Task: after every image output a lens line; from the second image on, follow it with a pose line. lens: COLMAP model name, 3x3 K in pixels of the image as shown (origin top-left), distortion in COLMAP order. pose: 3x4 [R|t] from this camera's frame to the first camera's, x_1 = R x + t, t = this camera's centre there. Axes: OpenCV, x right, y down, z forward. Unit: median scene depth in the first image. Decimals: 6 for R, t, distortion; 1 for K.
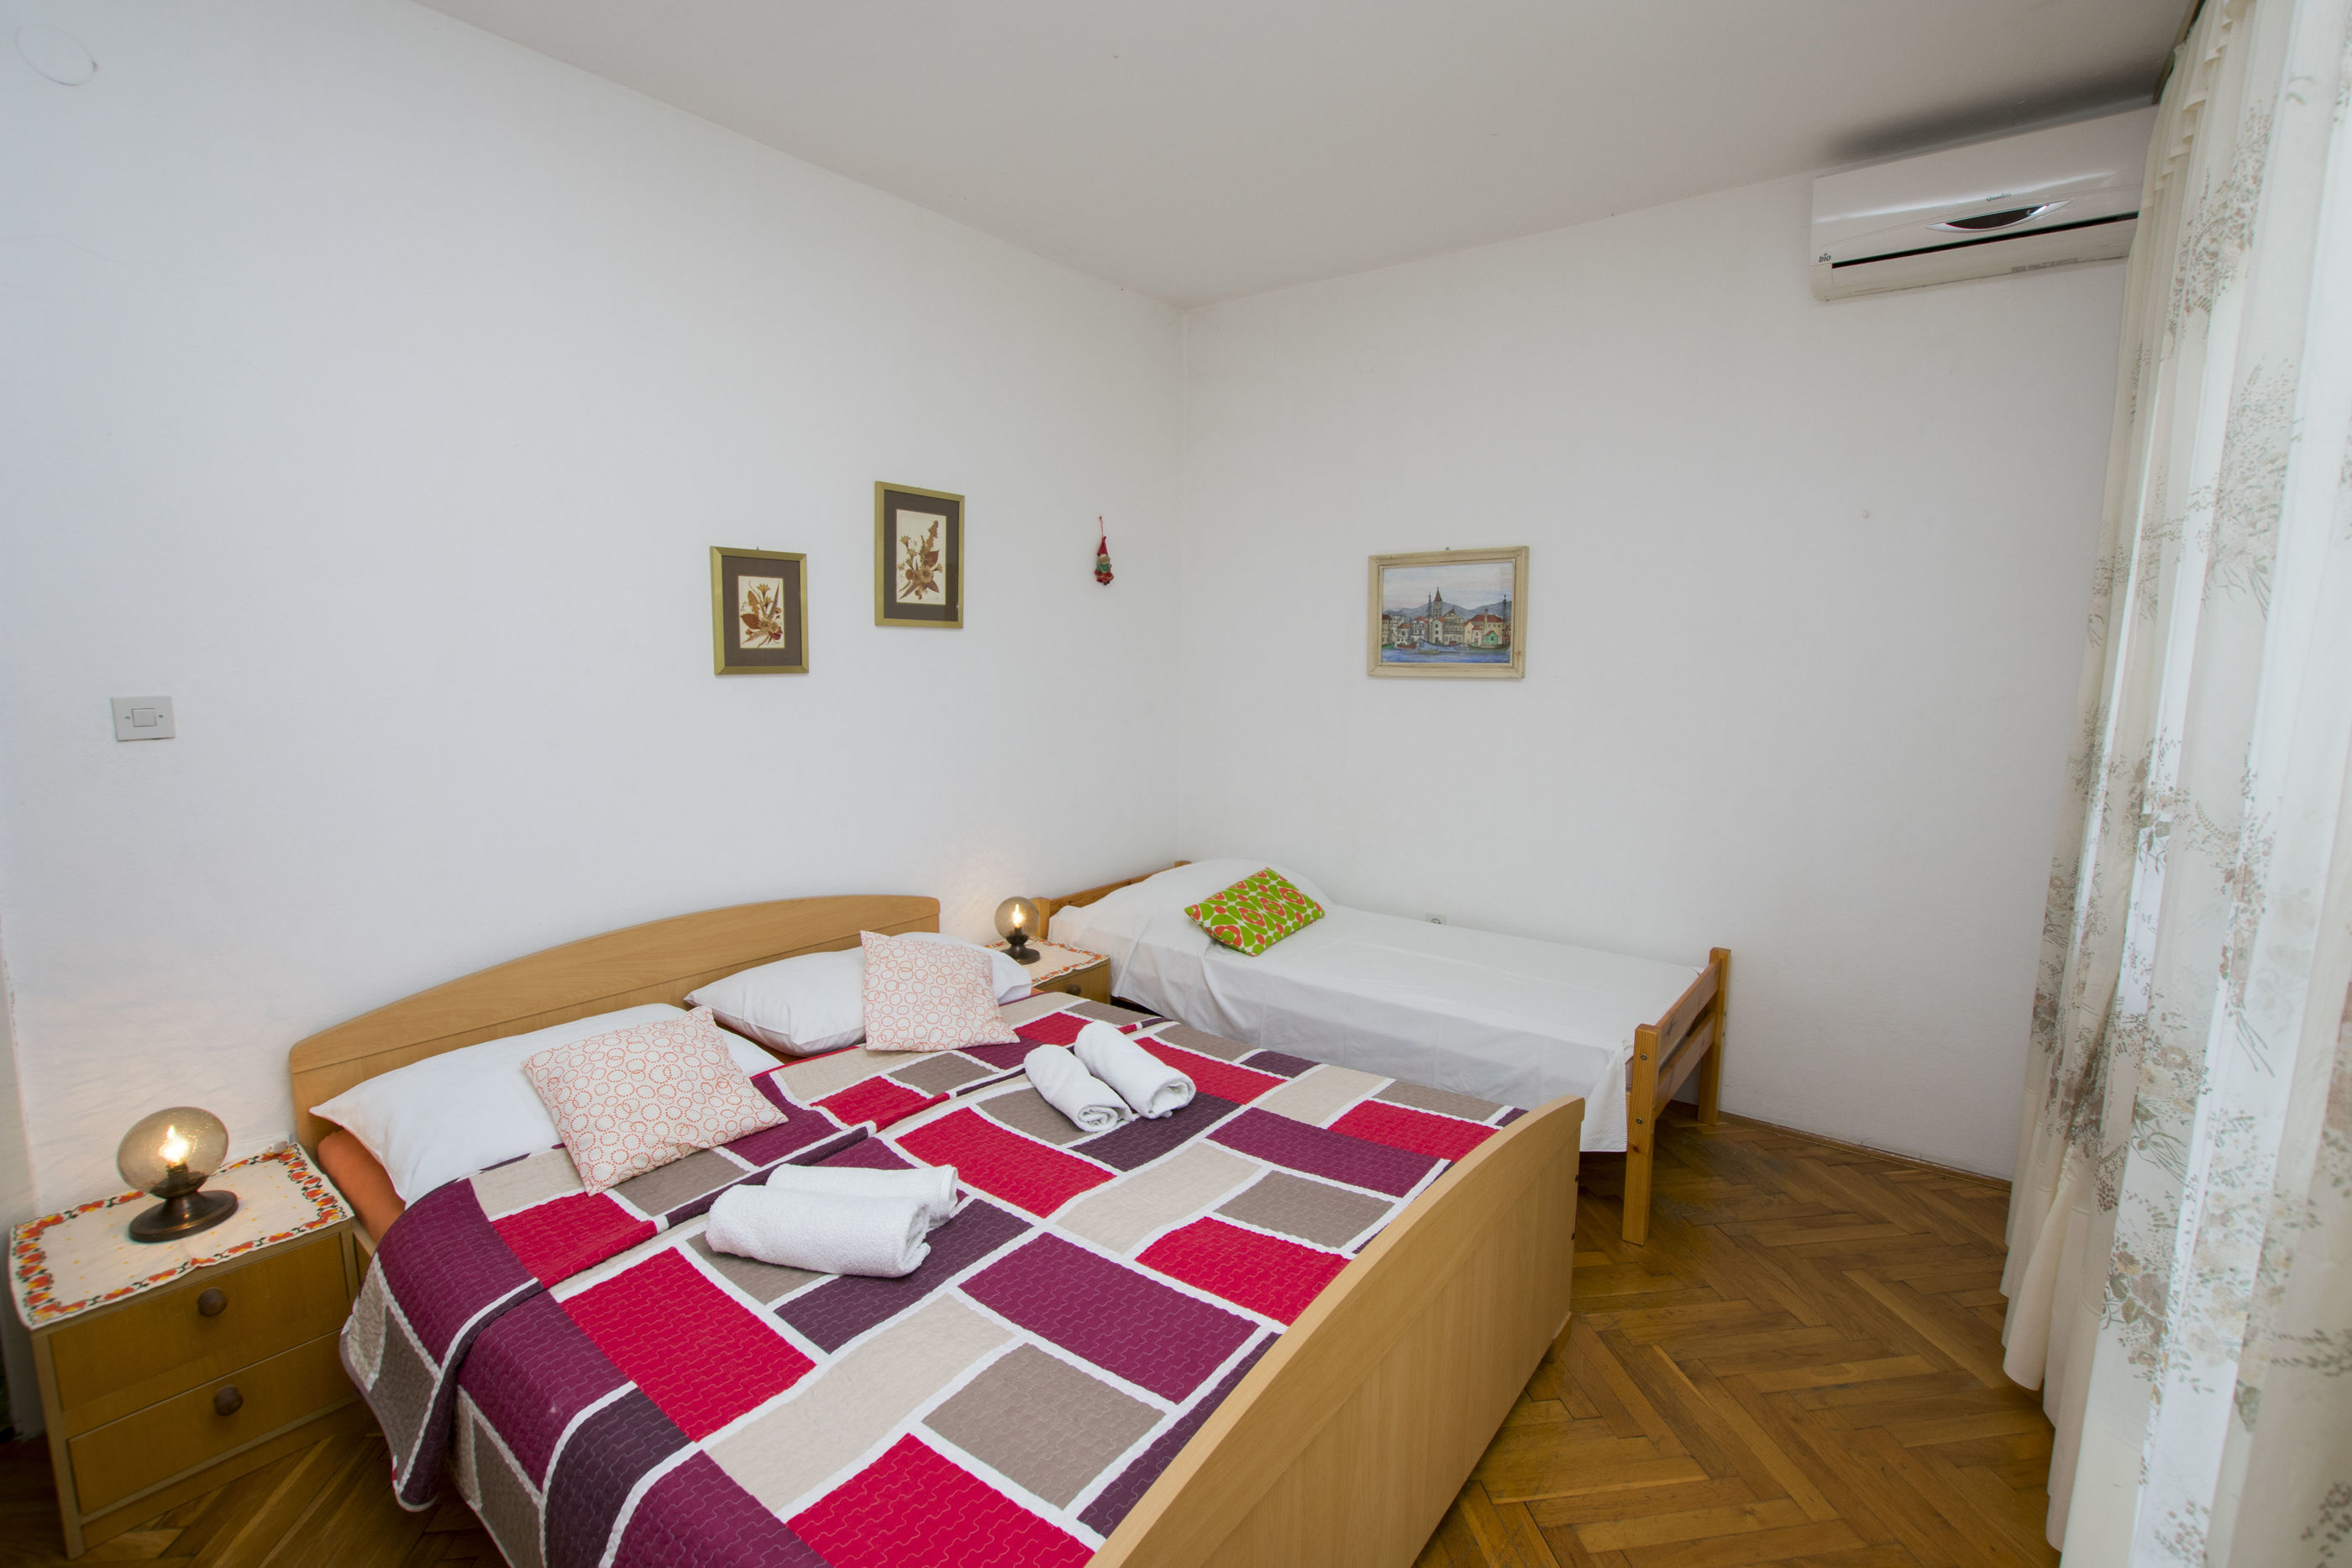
lens RADIAL K [[1040.6, 0, 1177.9], [0, 1040.6, 786.6], [0, 0, 1]] dist [-0.042887, 0.009952]
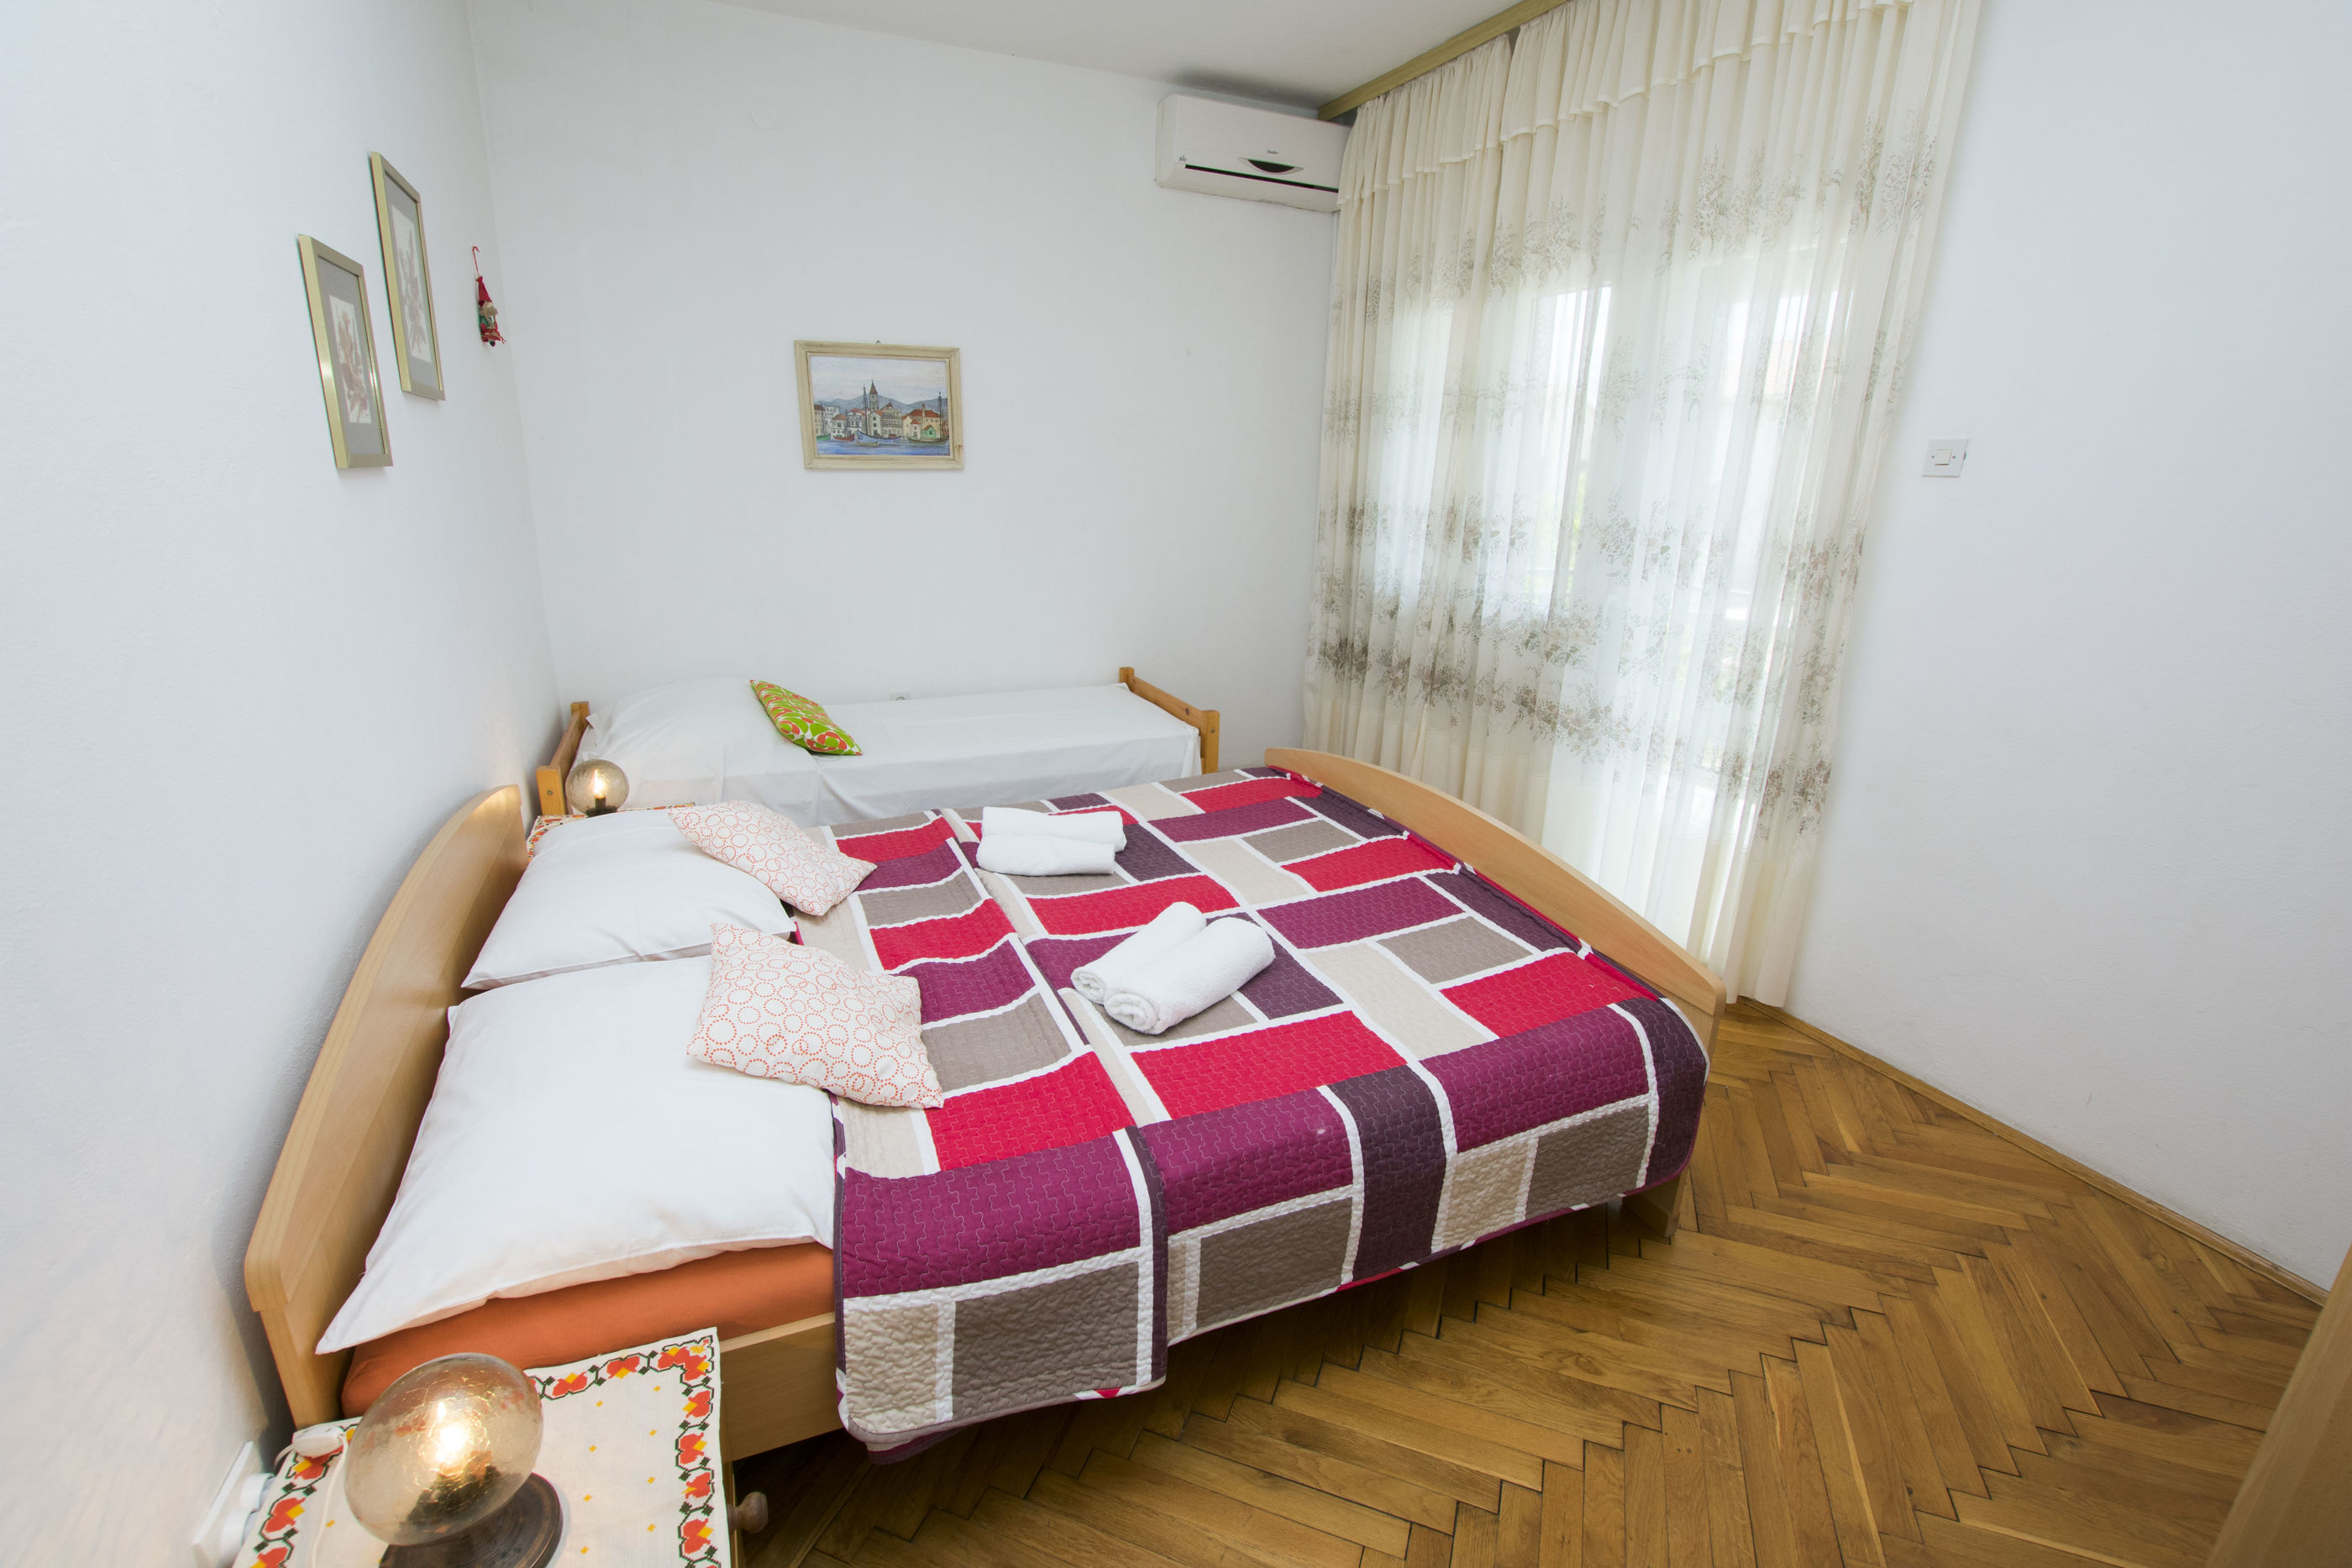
lens RADIAL K [[1040.6, 0, 1177.9], [0, 1040.6, 786.6], [0, 0, 1]] dist [-0.042887, 0.009952]
pose [[0.465361, -0.258511, 0.846529, -0.622792], [0.097133, 0.965538, 0.241457, -0.019436], [-0.879775, -0.030139, 0.474434, 0.241191]]
